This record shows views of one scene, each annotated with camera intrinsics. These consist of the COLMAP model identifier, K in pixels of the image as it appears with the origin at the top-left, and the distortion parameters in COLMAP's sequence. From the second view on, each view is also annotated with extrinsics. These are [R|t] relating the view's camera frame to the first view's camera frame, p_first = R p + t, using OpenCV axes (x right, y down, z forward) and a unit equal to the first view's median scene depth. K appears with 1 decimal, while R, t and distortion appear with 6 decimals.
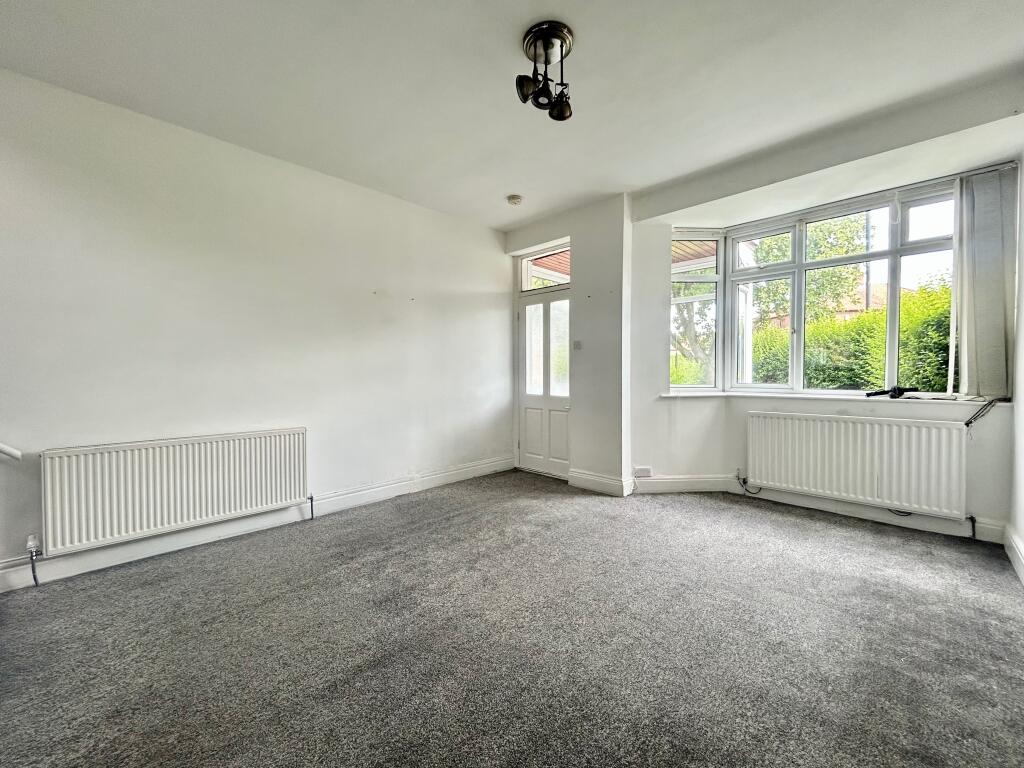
lens RADIAL K [[413.7, 0, 508.6], [0, 413.7, 379.8], [0, 0, 1]] dist [-0.000835, 0.000037]
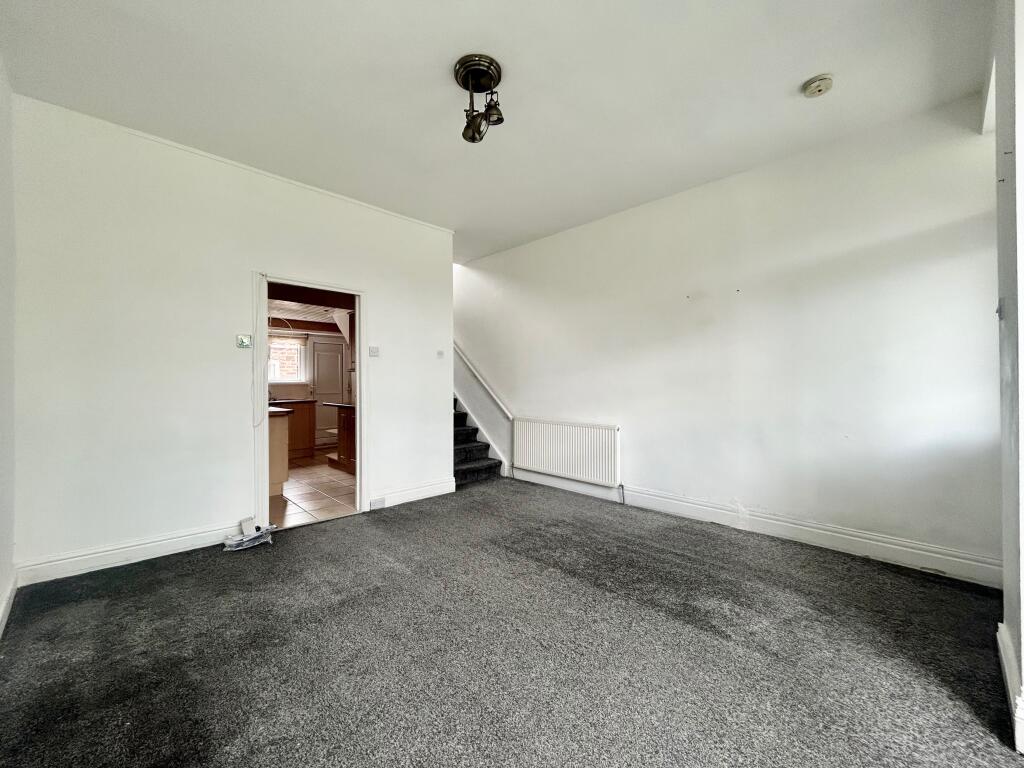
lens RADIAL K [[413.7, 0, 508.6], [0, 413.7, 379.8], [0, 0, 1]] dist [-0.000835, 0.000037]
pose [[-0.014151, -0.006358, -0.999880, 0.686097], [-0.018887, 0.999803, -0.006090, -0.005015], [0.999721, 0.018798, -0.014269, 0.658969]]
